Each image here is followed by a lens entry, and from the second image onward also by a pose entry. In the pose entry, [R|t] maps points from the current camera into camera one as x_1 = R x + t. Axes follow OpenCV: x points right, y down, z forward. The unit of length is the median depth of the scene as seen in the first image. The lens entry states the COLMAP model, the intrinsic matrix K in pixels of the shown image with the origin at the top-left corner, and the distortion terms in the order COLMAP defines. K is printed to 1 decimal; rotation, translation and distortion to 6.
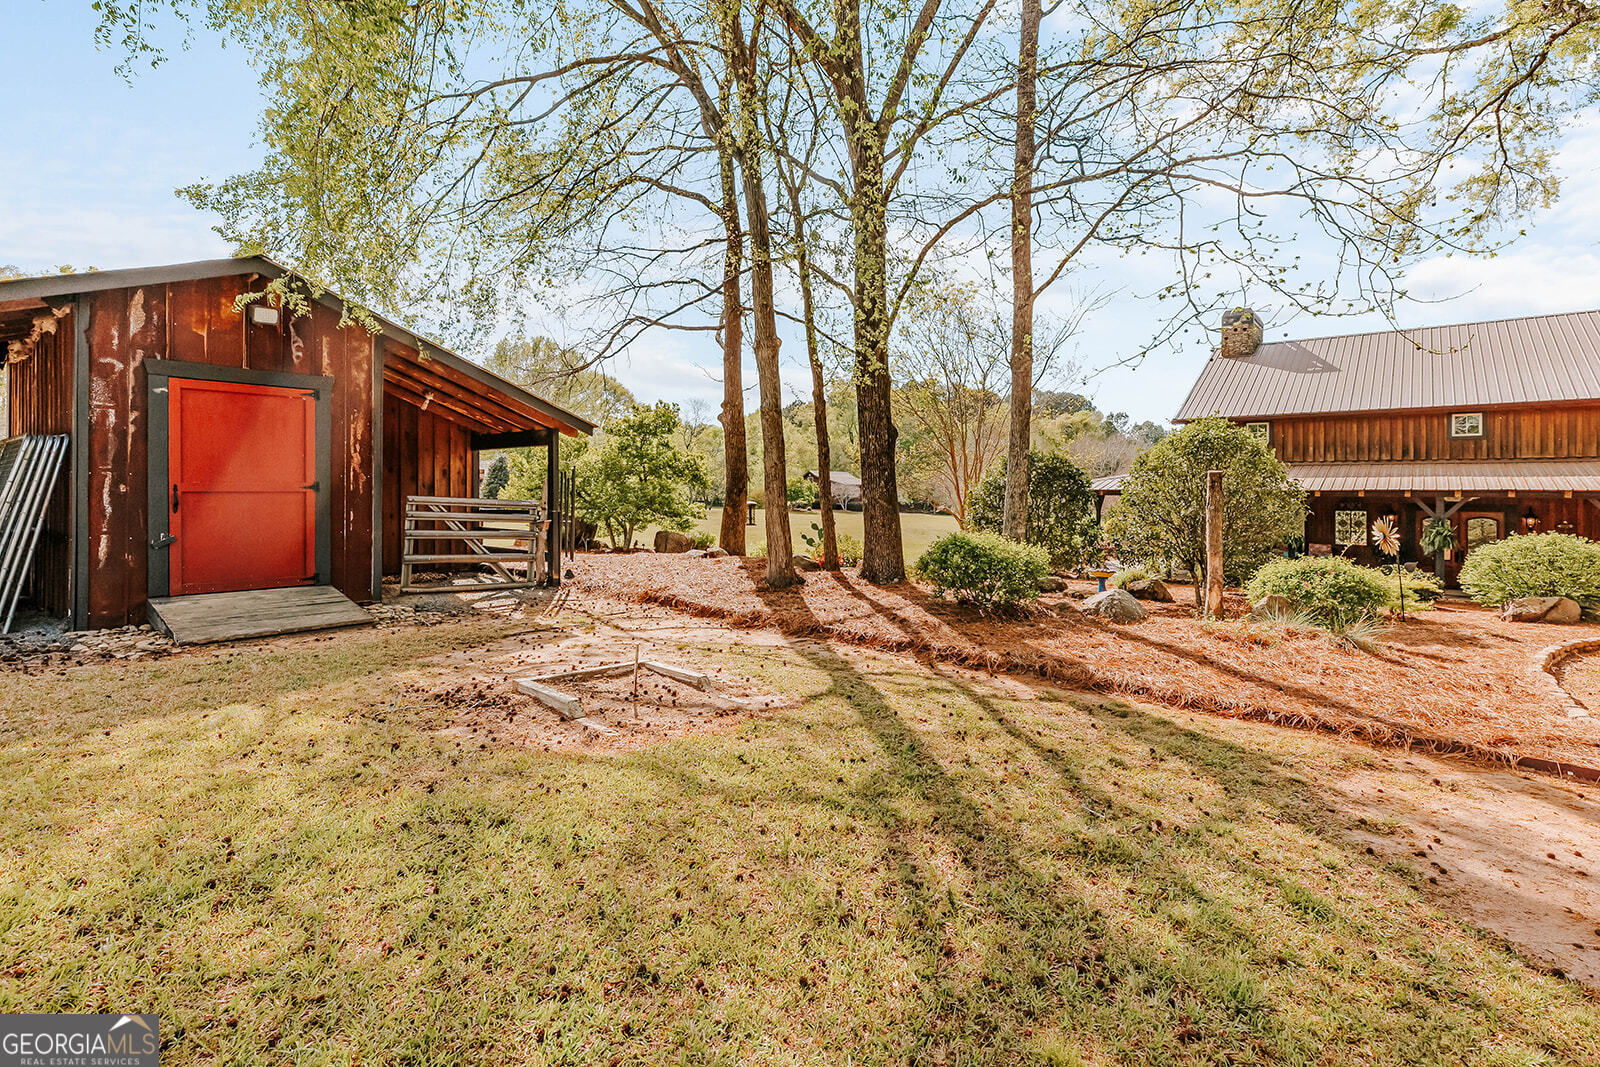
lens RADIAL K [[742.1, 0, 812.4], [0, 742.1, 483.3], [0, 0, 1]] dist [-0.002239, -0.000550]
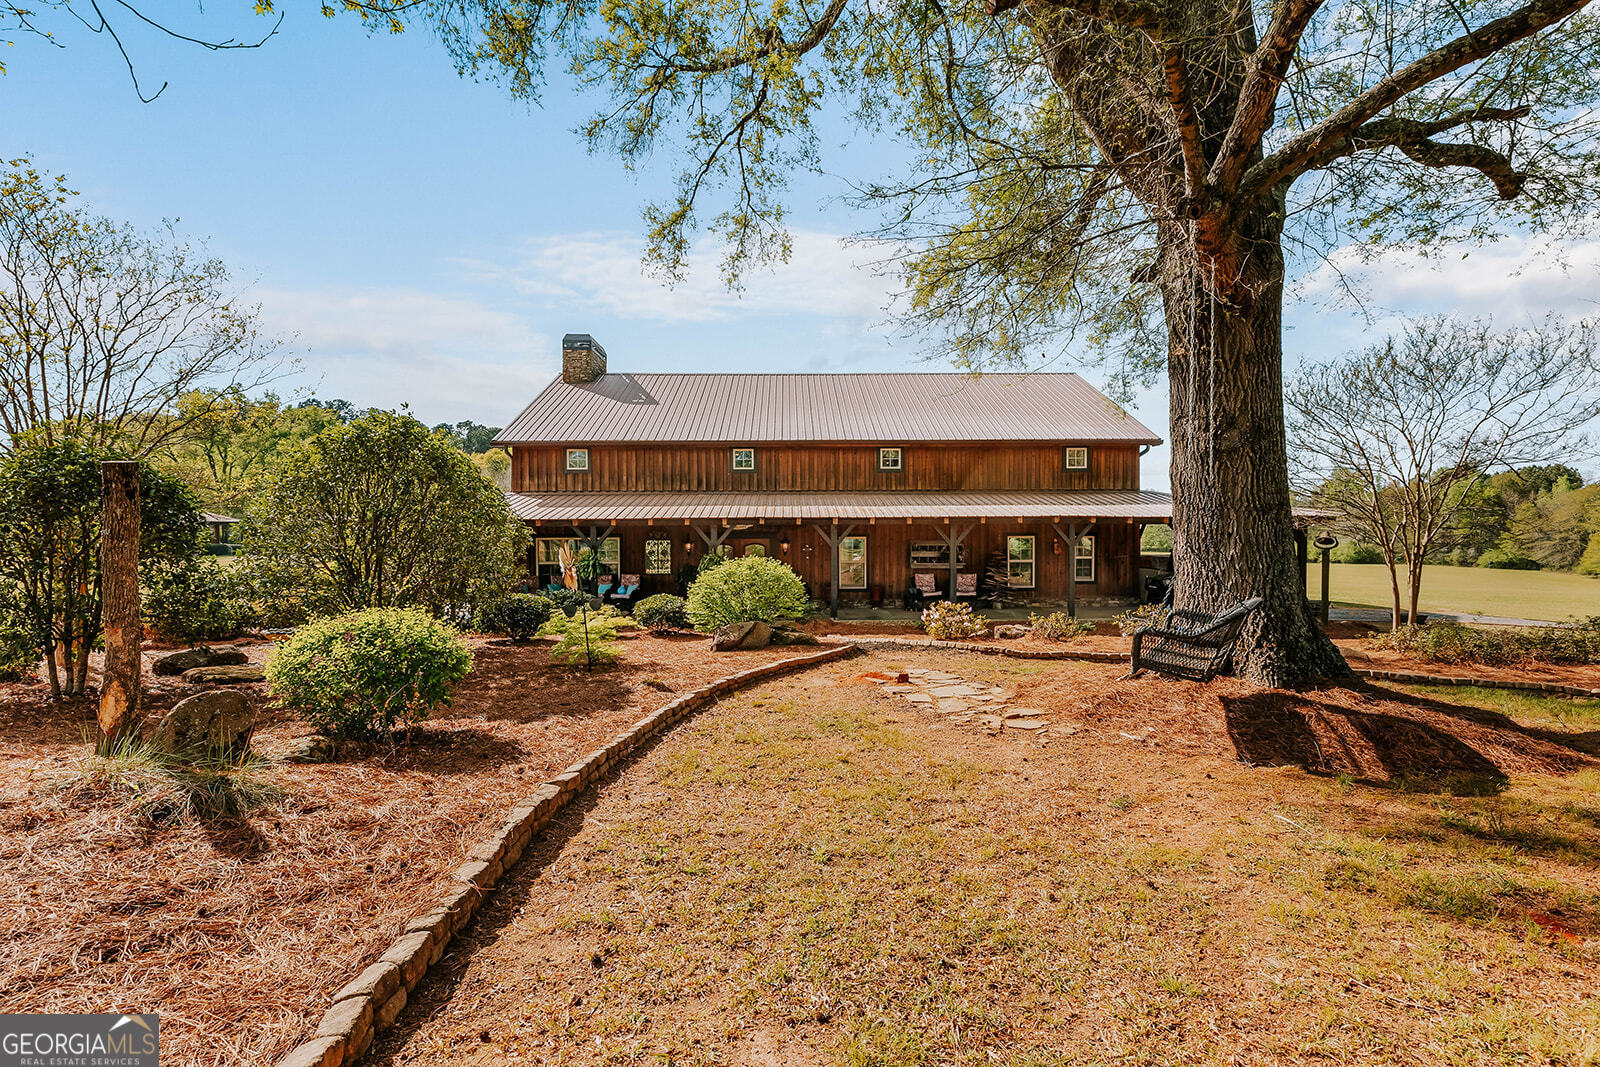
lens RADIAL K [[742.1, 0, 799.5], [0, 742.1, 529.7], [0, 0, 1]] dist [-0.002239, -0.000550]
pose [[0.756154, -0.009535, 0.654324, 0.235717], [0.001974, 0.999923, 0.012291, 0.011500], [-0.654391, -0.008002, 0.756114, 0.124370]]
